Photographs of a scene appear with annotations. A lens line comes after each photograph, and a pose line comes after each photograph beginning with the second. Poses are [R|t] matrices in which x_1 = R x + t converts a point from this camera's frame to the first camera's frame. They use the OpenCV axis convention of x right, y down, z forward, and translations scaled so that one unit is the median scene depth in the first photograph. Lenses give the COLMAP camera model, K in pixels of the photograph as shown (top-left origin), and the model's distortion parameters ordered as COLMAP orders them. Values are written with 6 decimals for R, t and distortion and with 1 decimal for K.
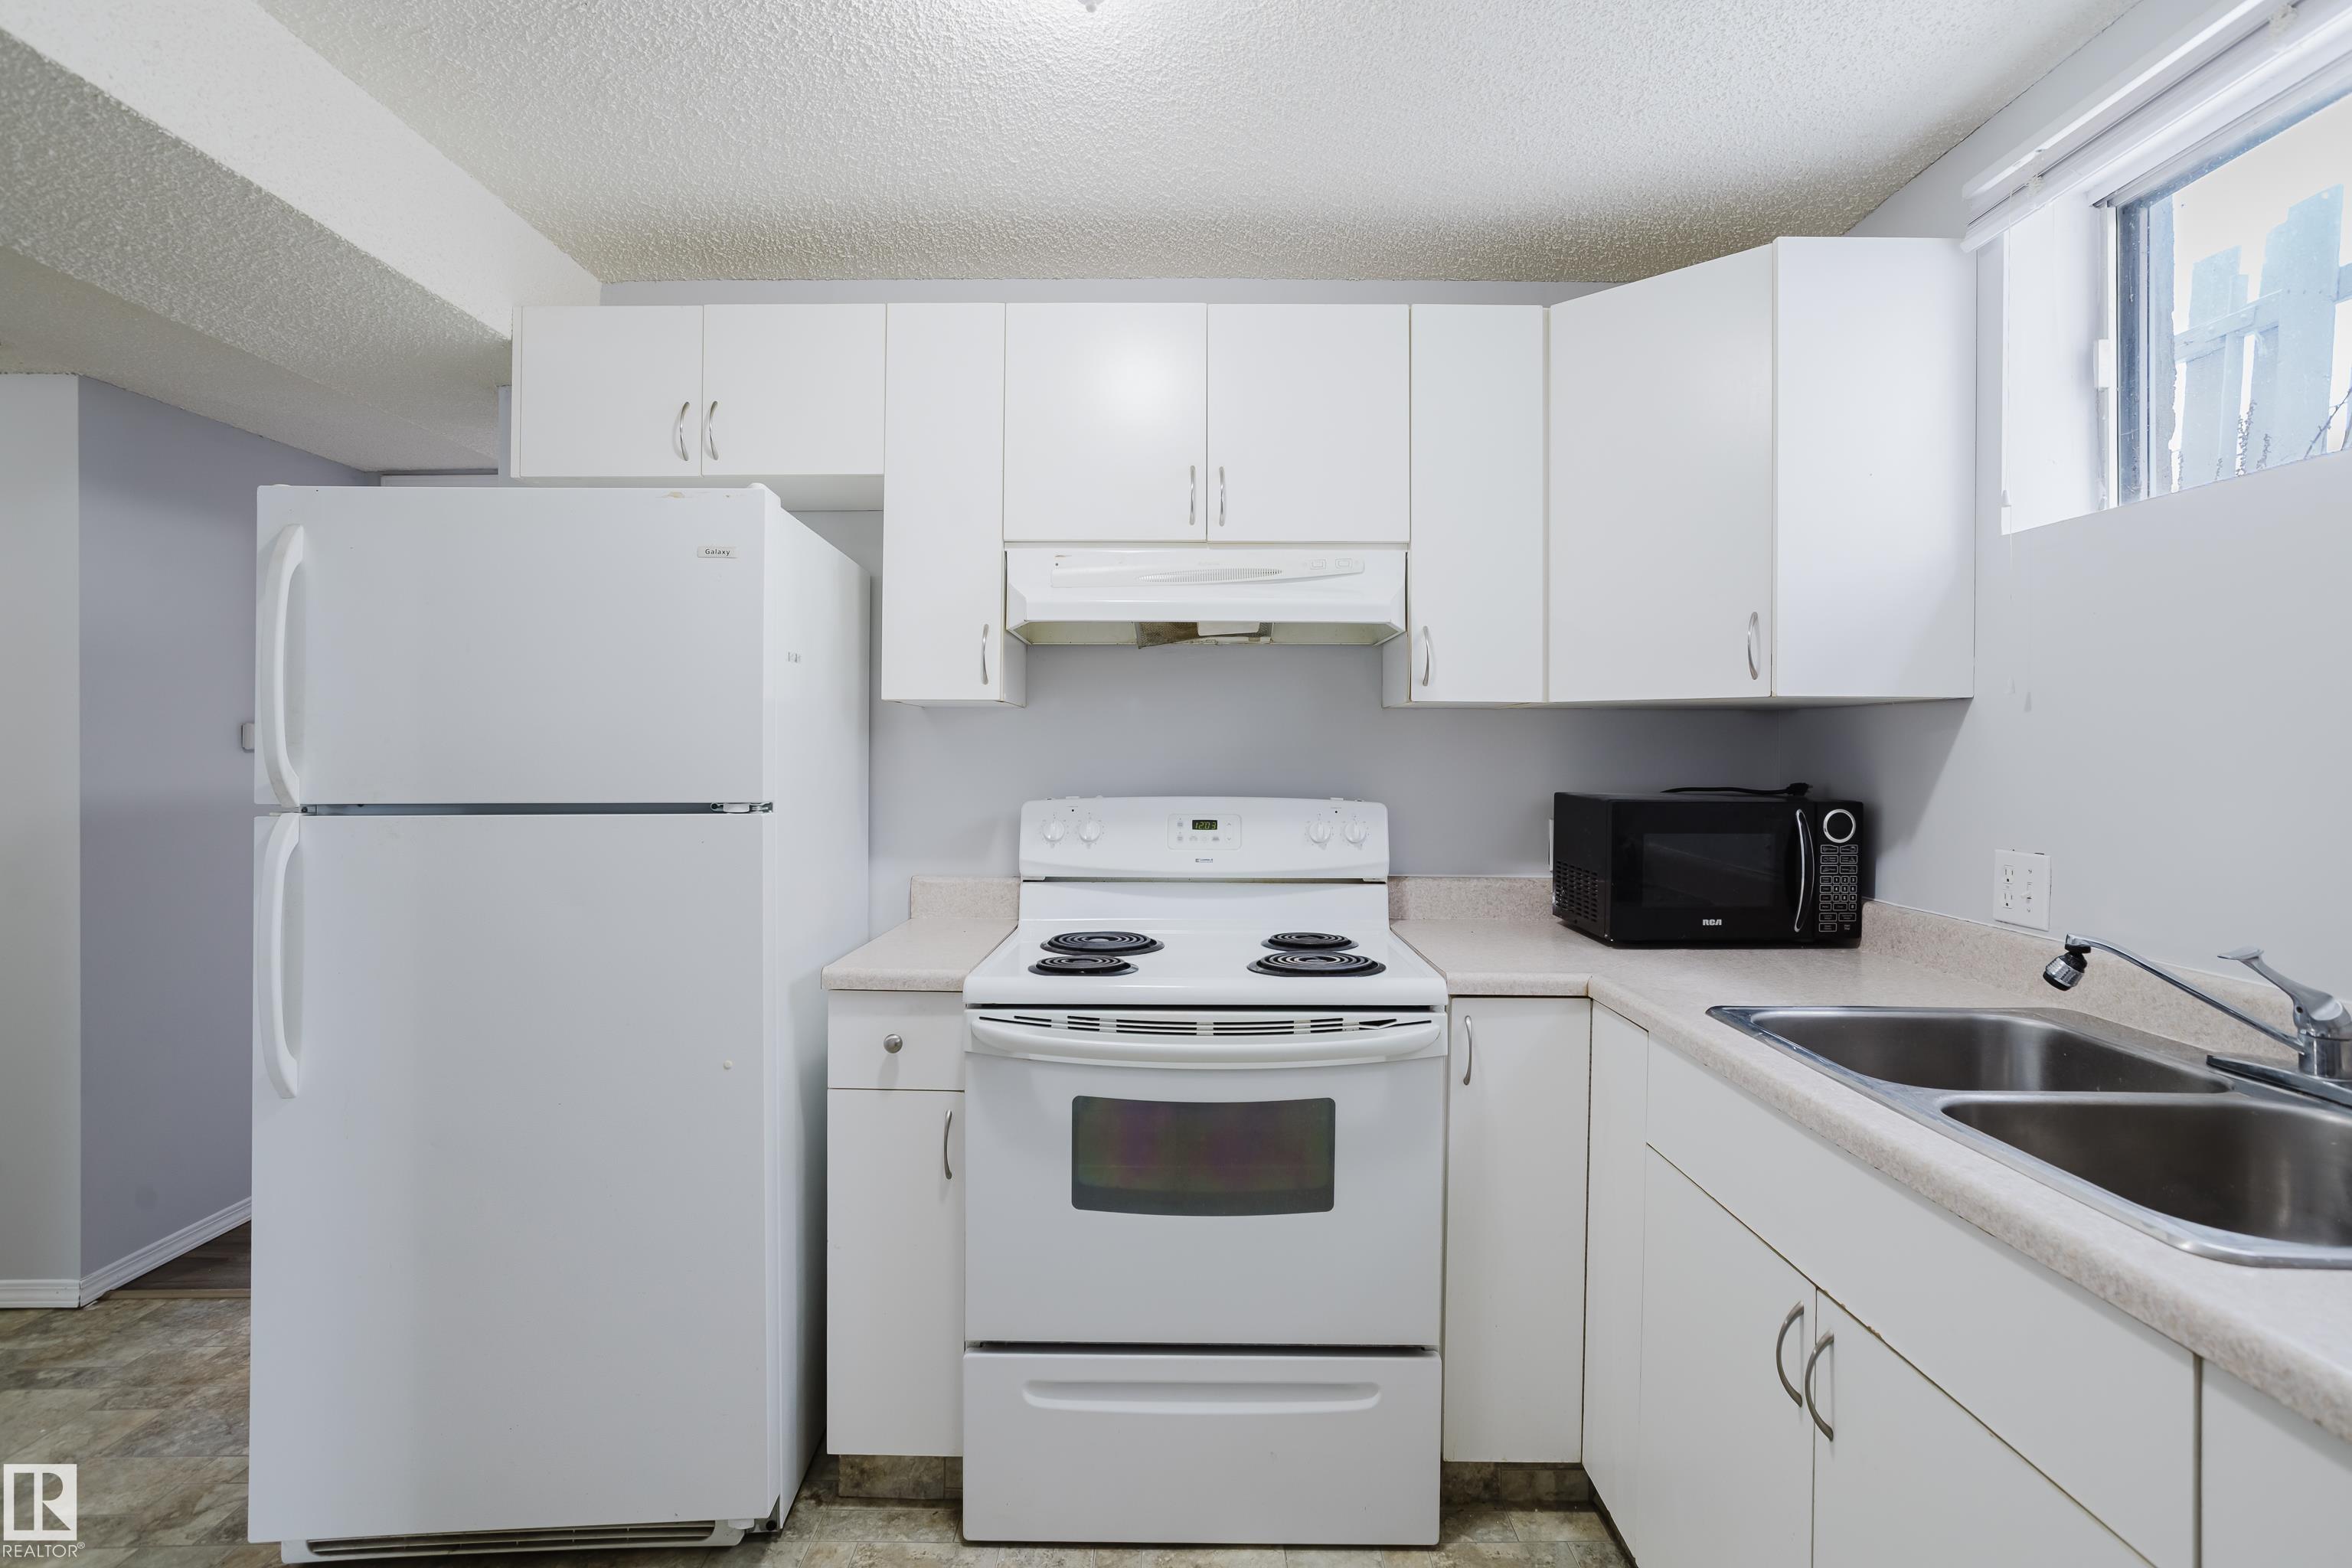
lens RADIAL K [[1132.2, 0, 1180.2], [0, 1132.2, 741.6], [0, 0, 1]] dist [-0.036414, 0.017081]
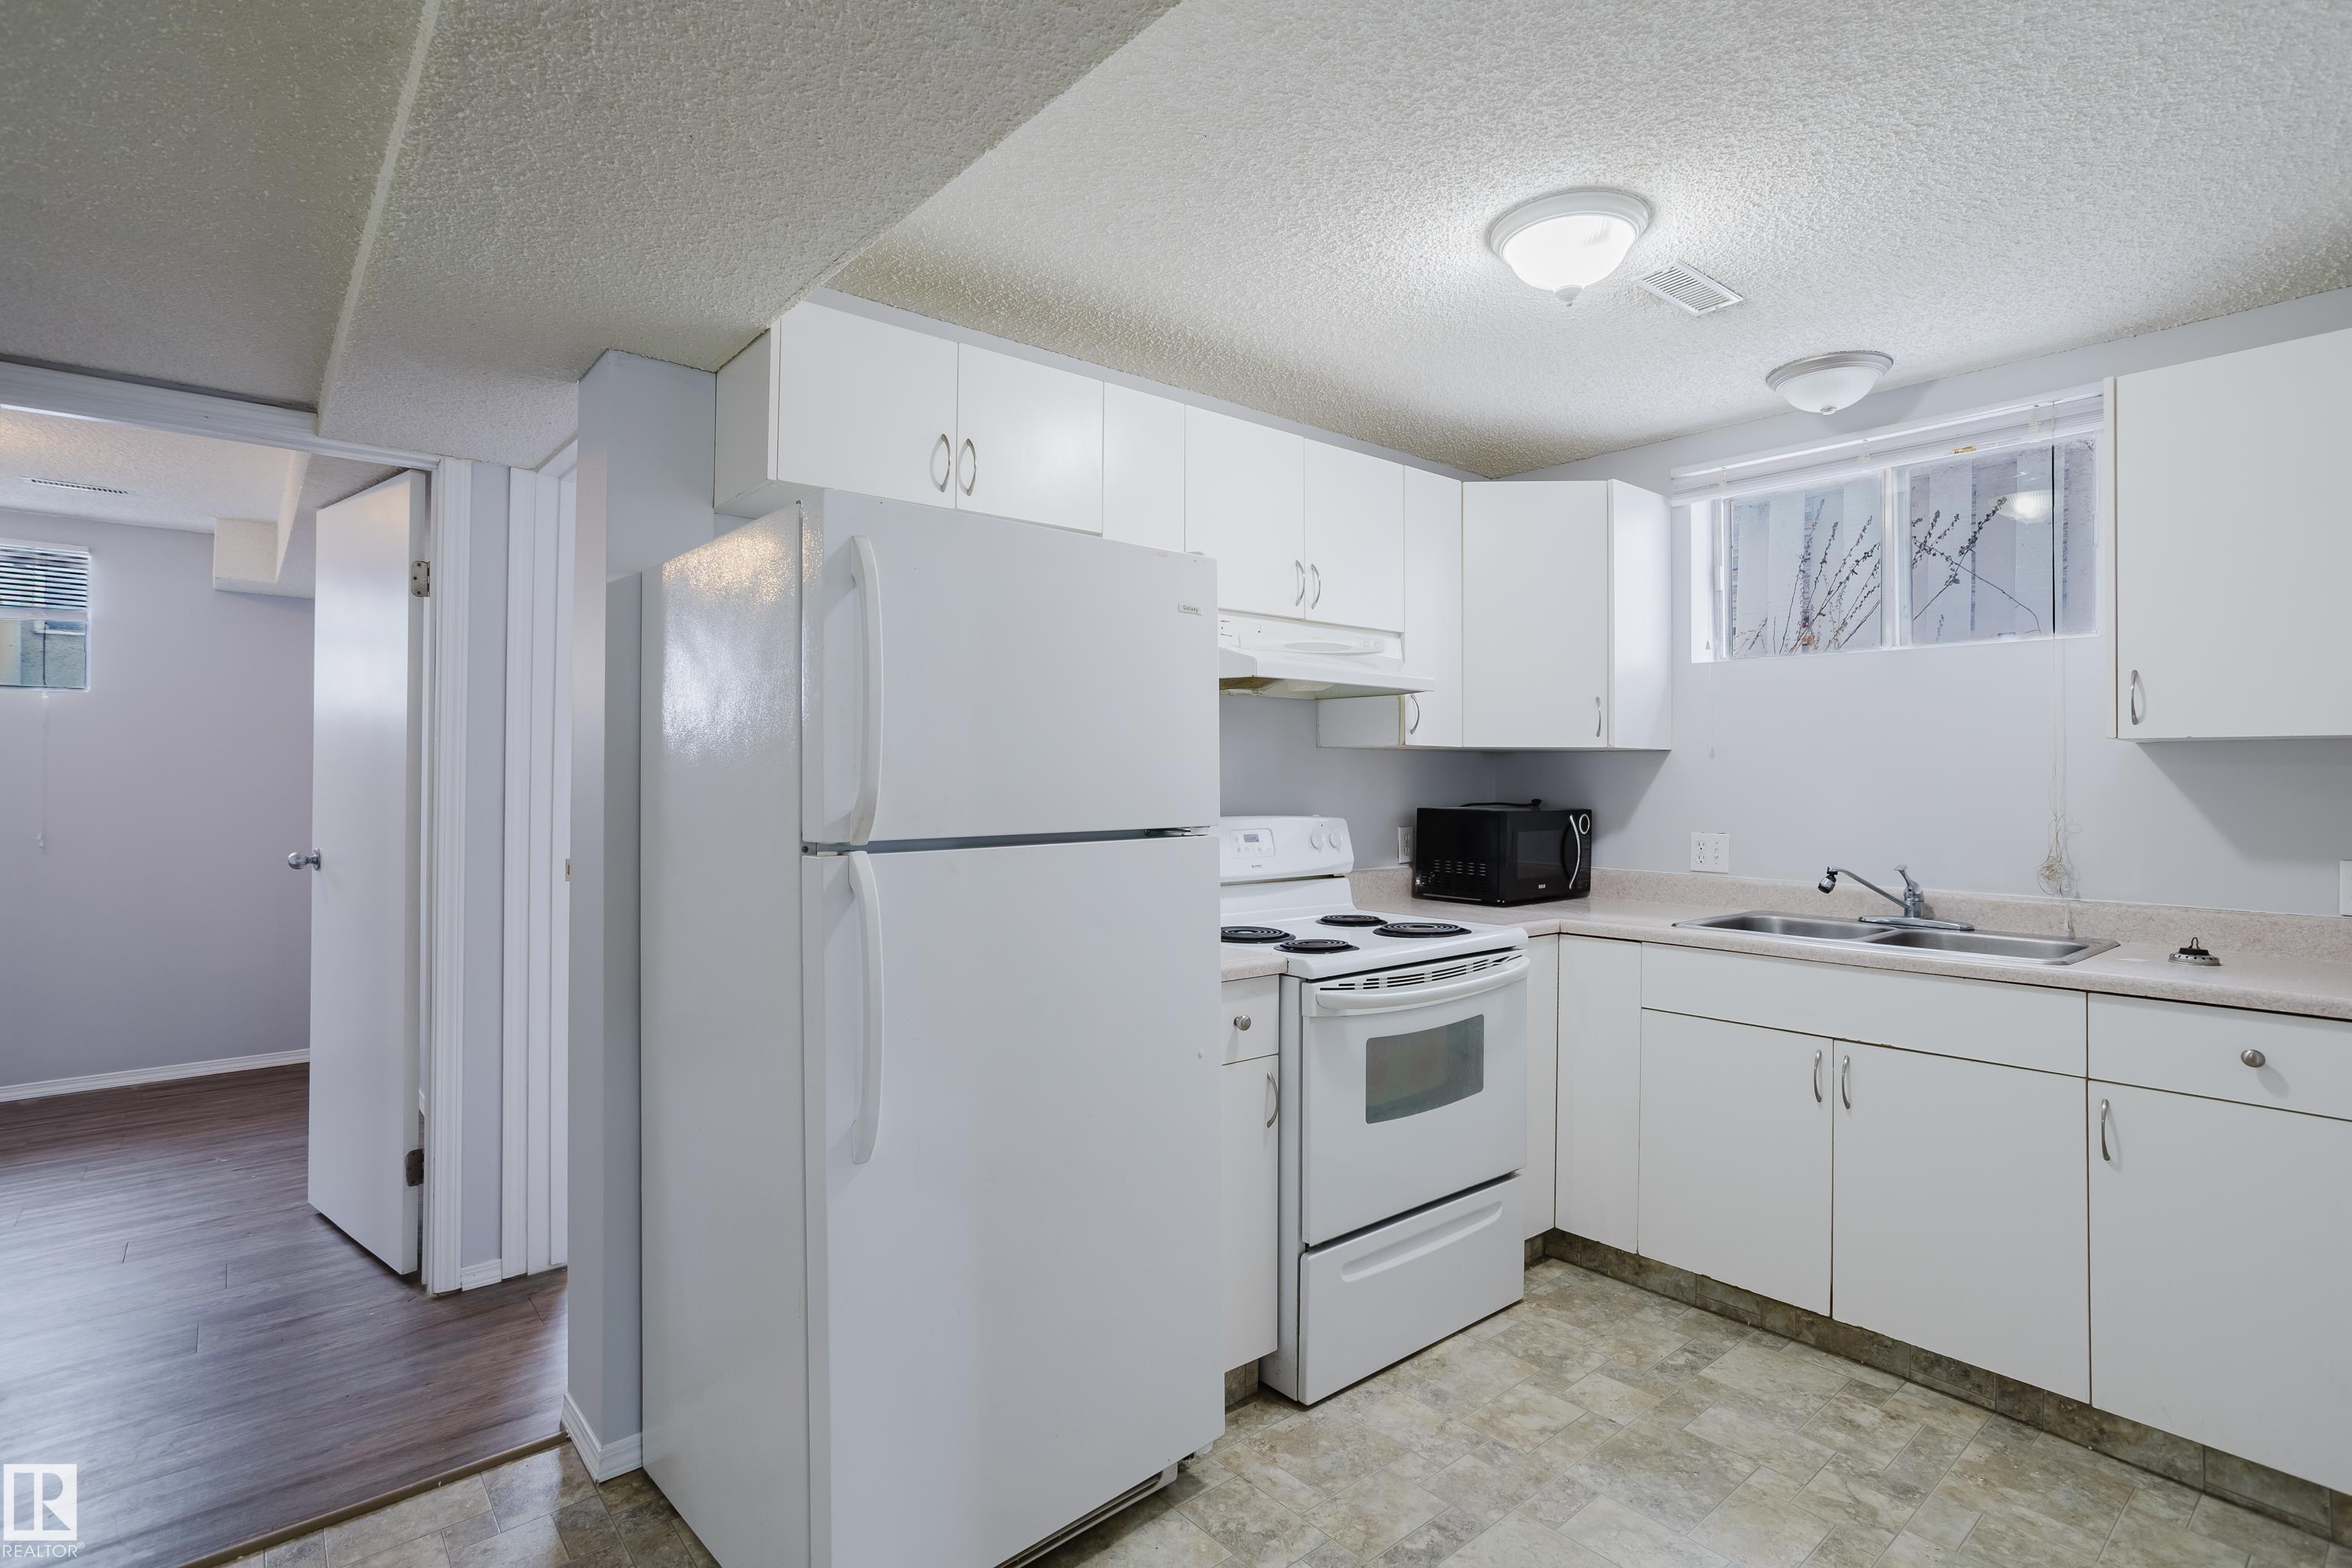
lens RADIAL K [[1132.2, 0, 1197.7], [0, 1132.2, 743.3], [0, 0, 1]] dist [-0.036414, 0.017081]
pose [[0.763601, 0.019402, 0.645397, -1.068140], [-0.005234, 0.999702, -0.023860, -0.002727], [-0.645667, 0.014841, 0.763474, 0.098390]]
